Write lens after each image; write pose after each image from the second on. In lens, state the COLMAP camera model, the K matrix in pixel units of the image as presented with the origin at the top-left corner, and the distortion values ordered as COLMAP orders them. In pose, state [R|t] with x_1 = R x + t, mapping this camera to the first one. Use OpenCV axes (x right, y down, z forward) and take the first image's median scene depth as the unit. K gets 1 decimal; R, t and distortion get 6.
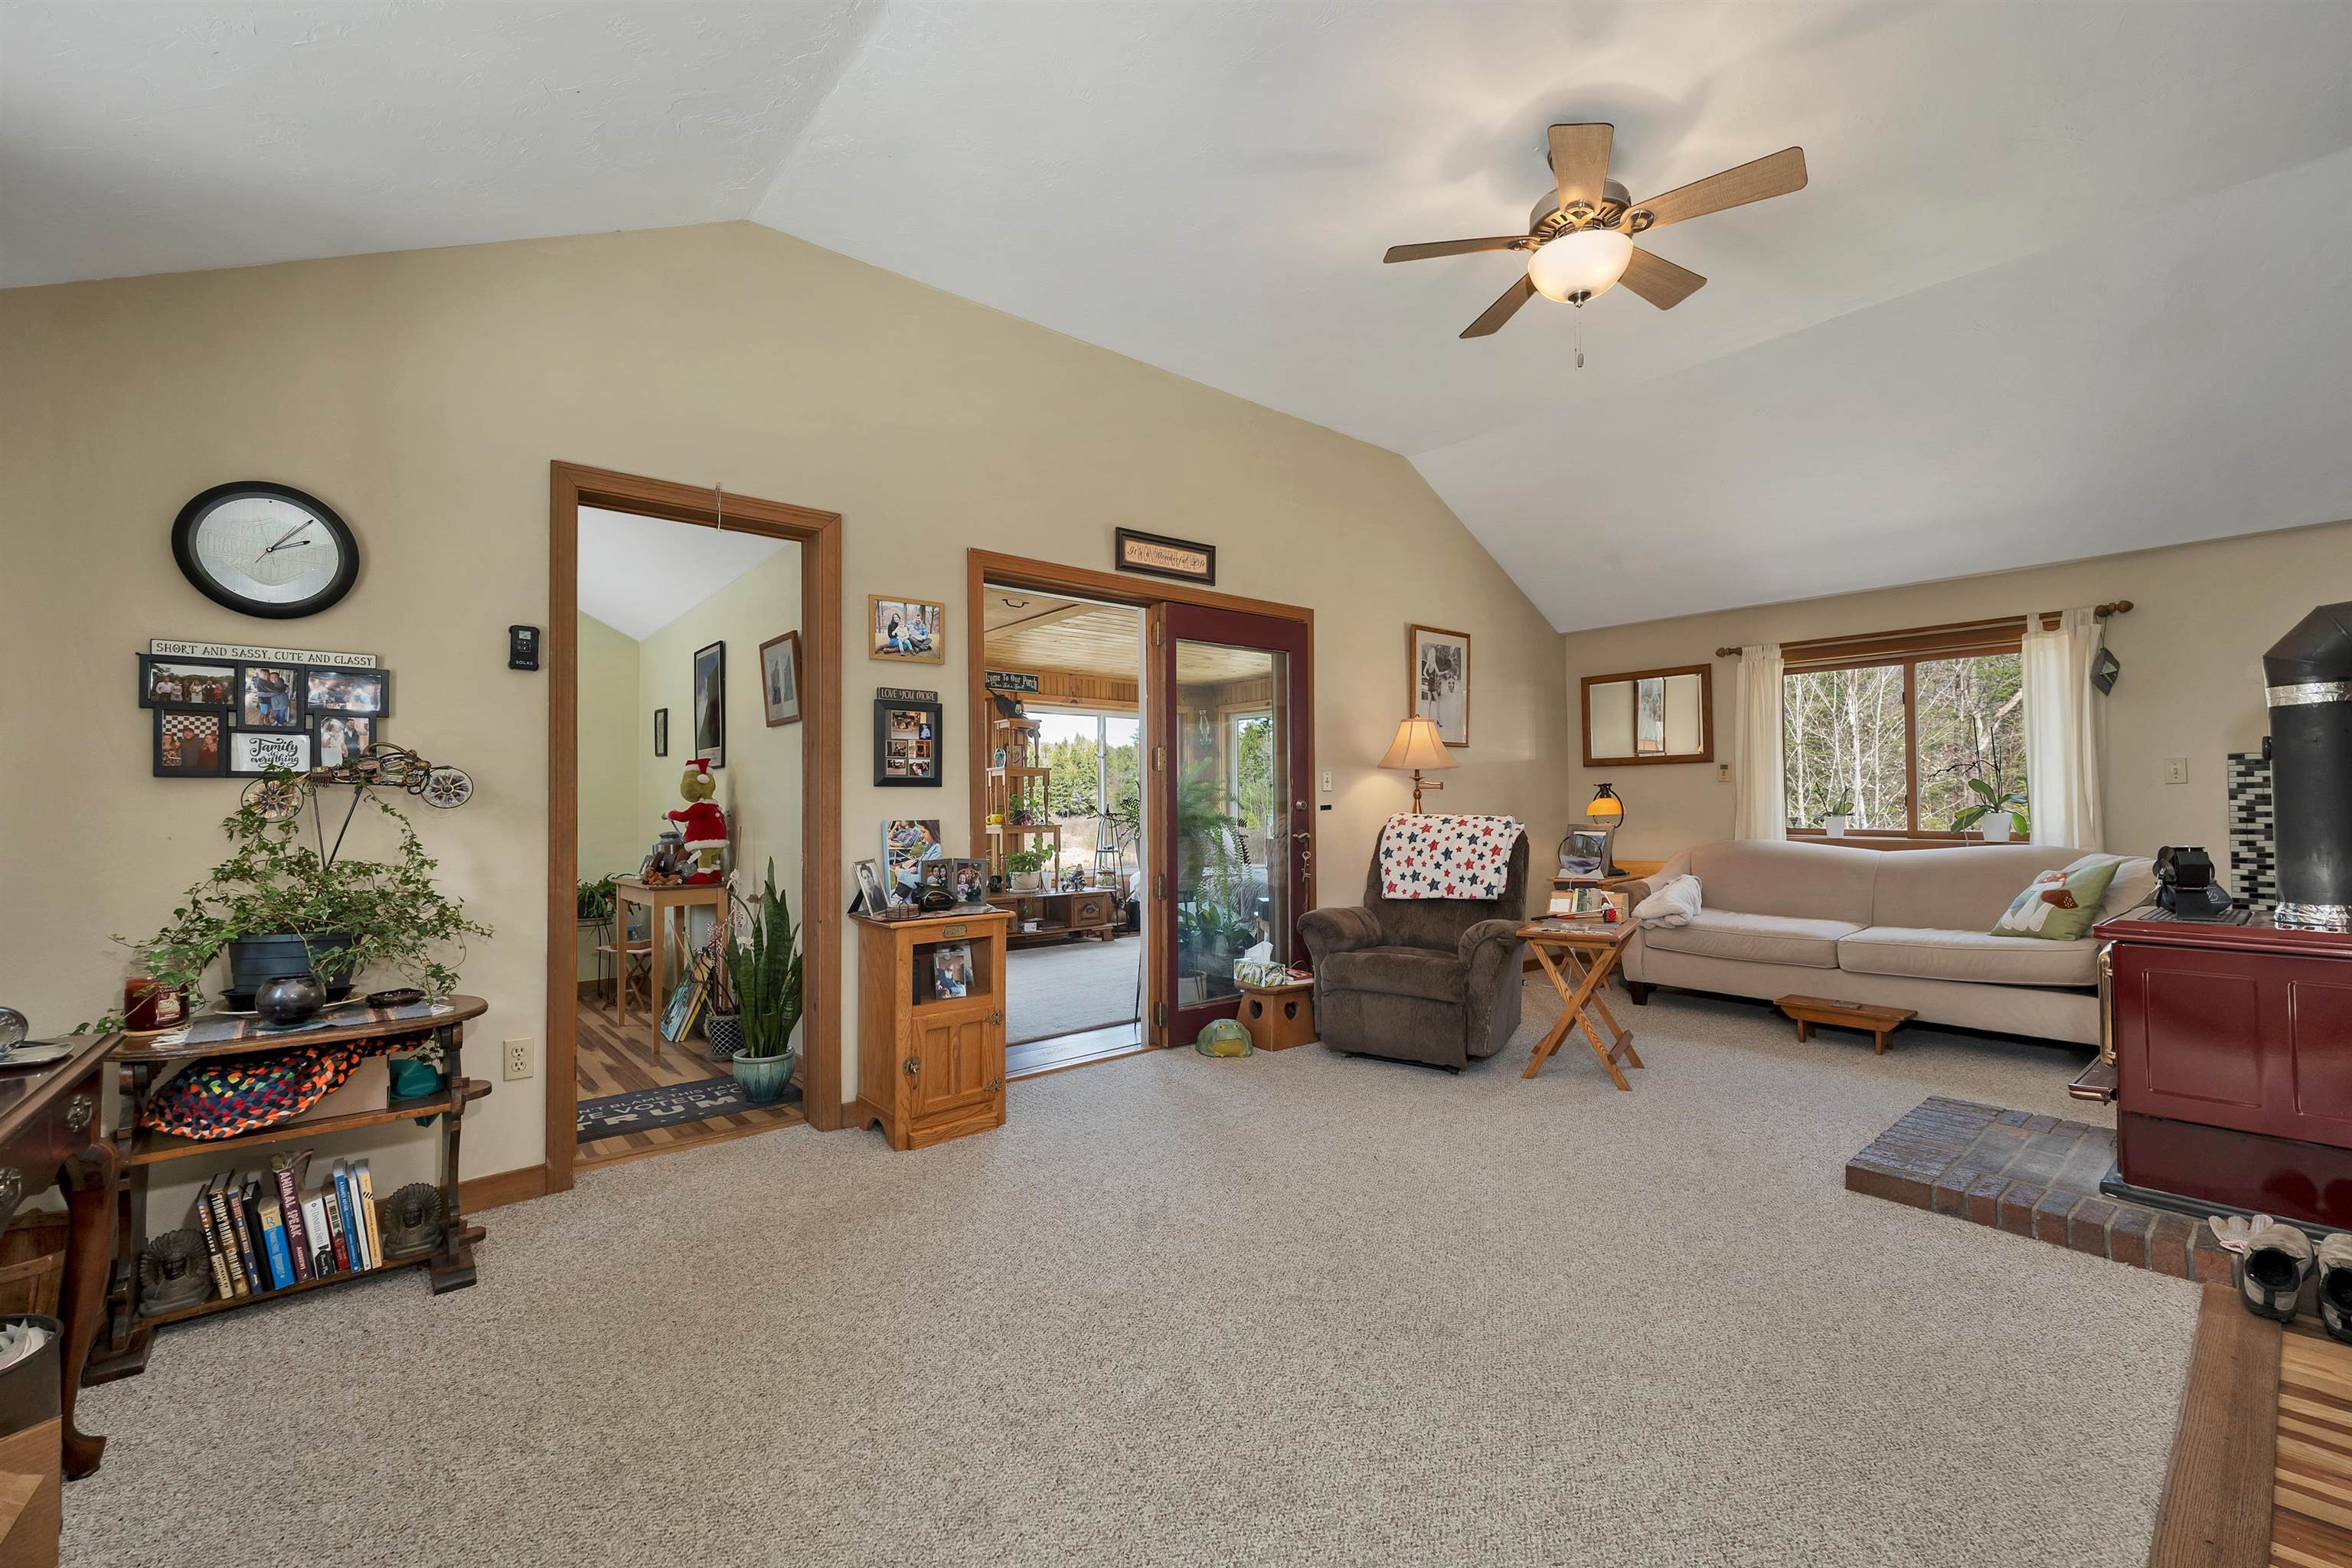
lens RADIAL K [[970.7, 0, 1182.7], [0, 970.7, 787.5], [0, 0, 1]] dist [0.001535, -0.000163]
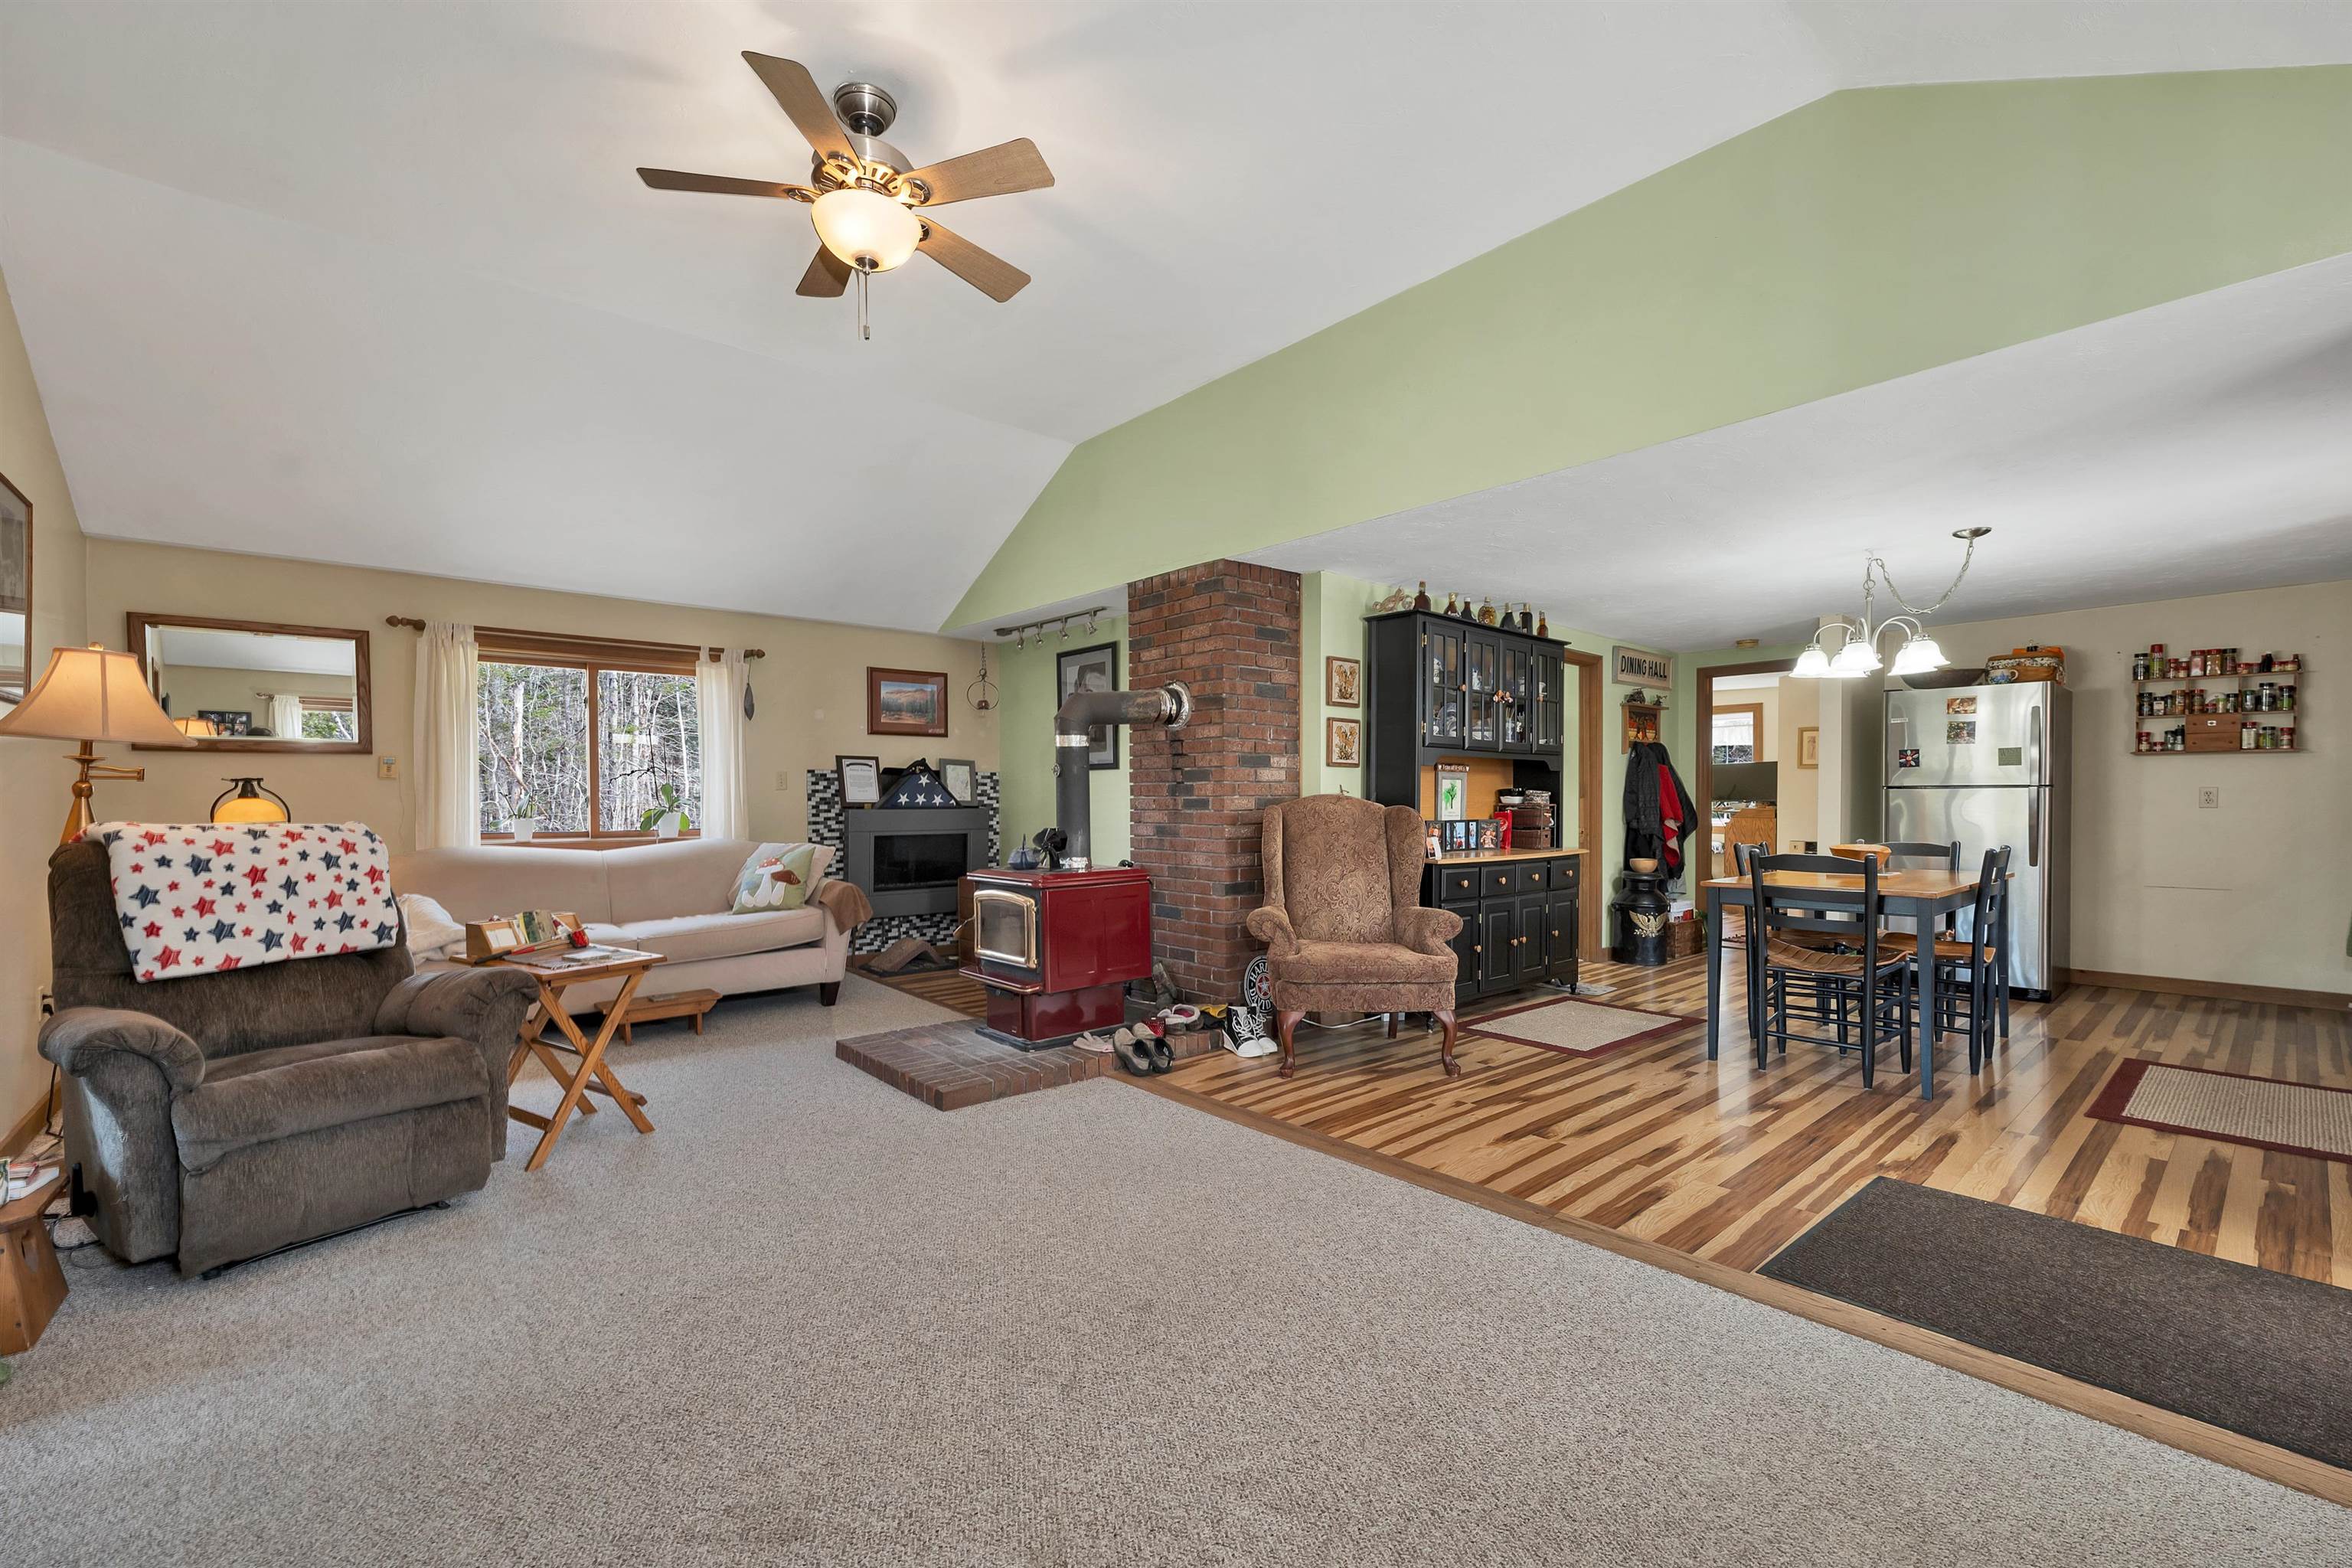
lens RADIAL K [[970.7, 0, 1176.1], [0, 970.7, 814.0], [0, 0, 1]] dist [0.001535, -0.000163]
pose [[-0.008538, -0.010995, 0.999903, -0.398710], [-0.011411, 0.999876, 0.010898, 0.010562], [-0.999898, -0.011316, -0.008662, 0.510577]]
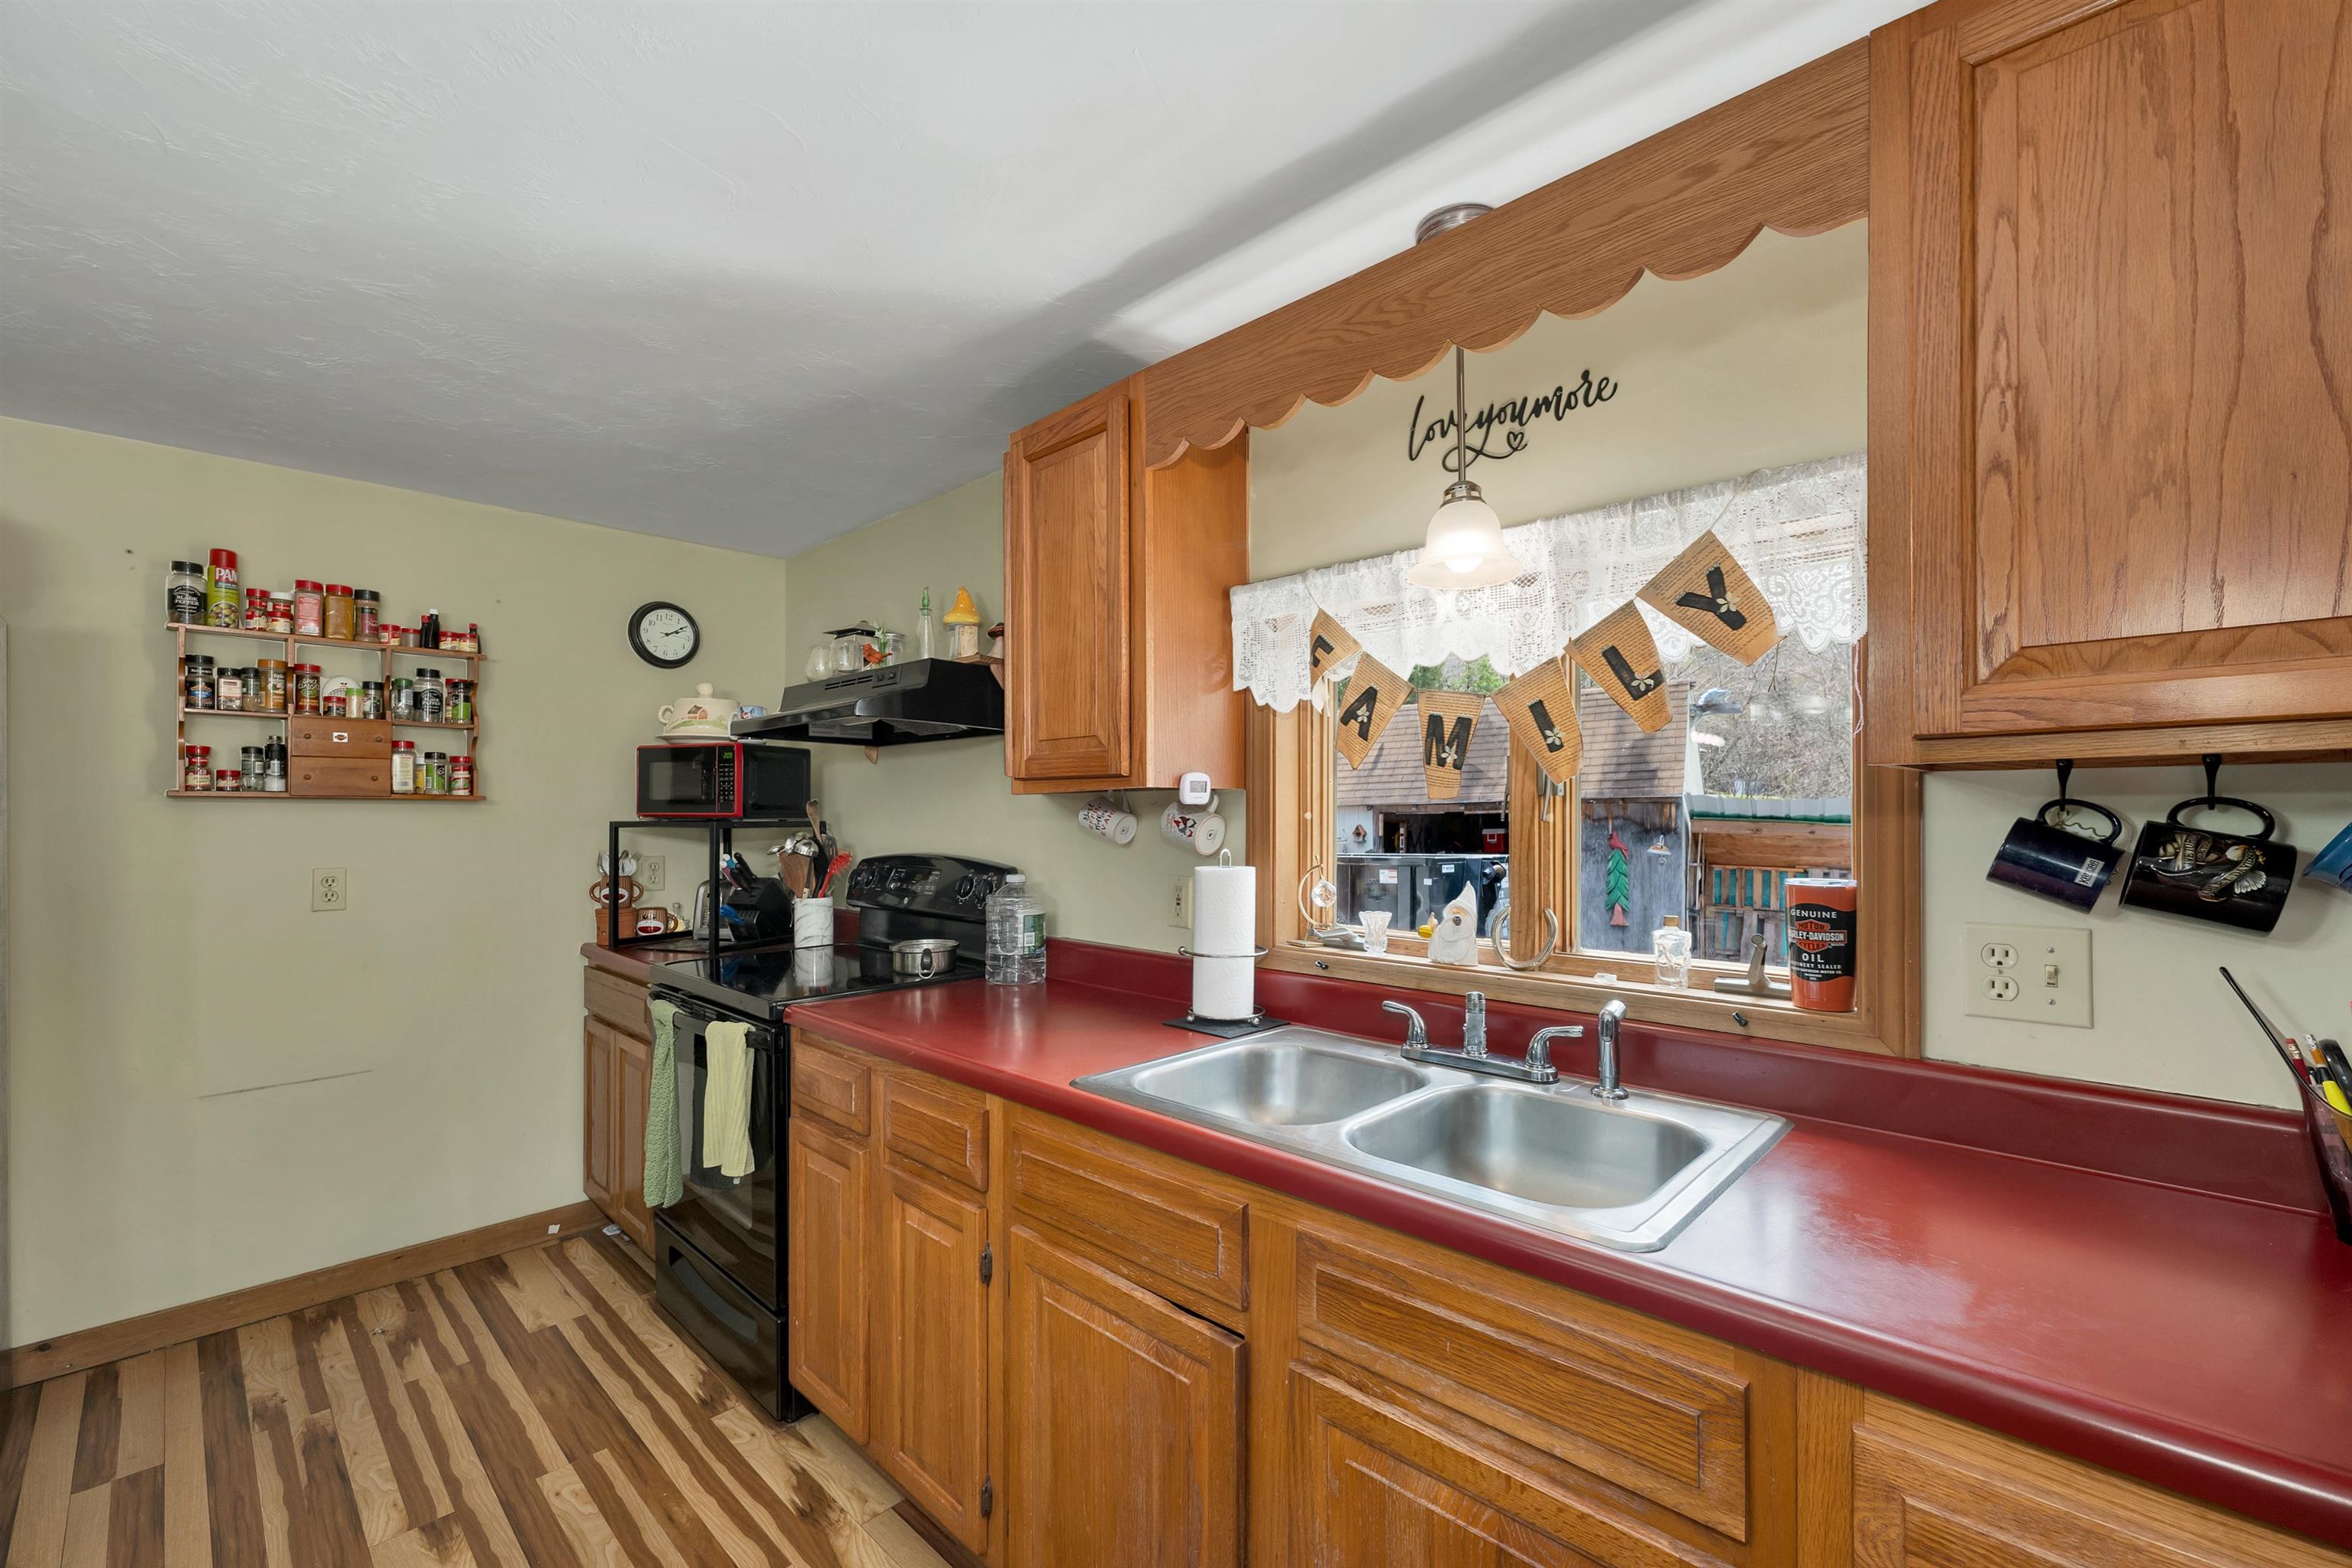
lens RADIAL K [[970.7, 0, 1171.0], [0, 970.7, 812.2], [0, 0, 1]] dist [0.001535, -0.000163]
pose [[-0.995717, 0.007432, -0.092155, 0.445217], [0.008702, 0.999873, -0.013386, -0.053465], [0.092044, -0.014131, -0.995655, -0.238391]]
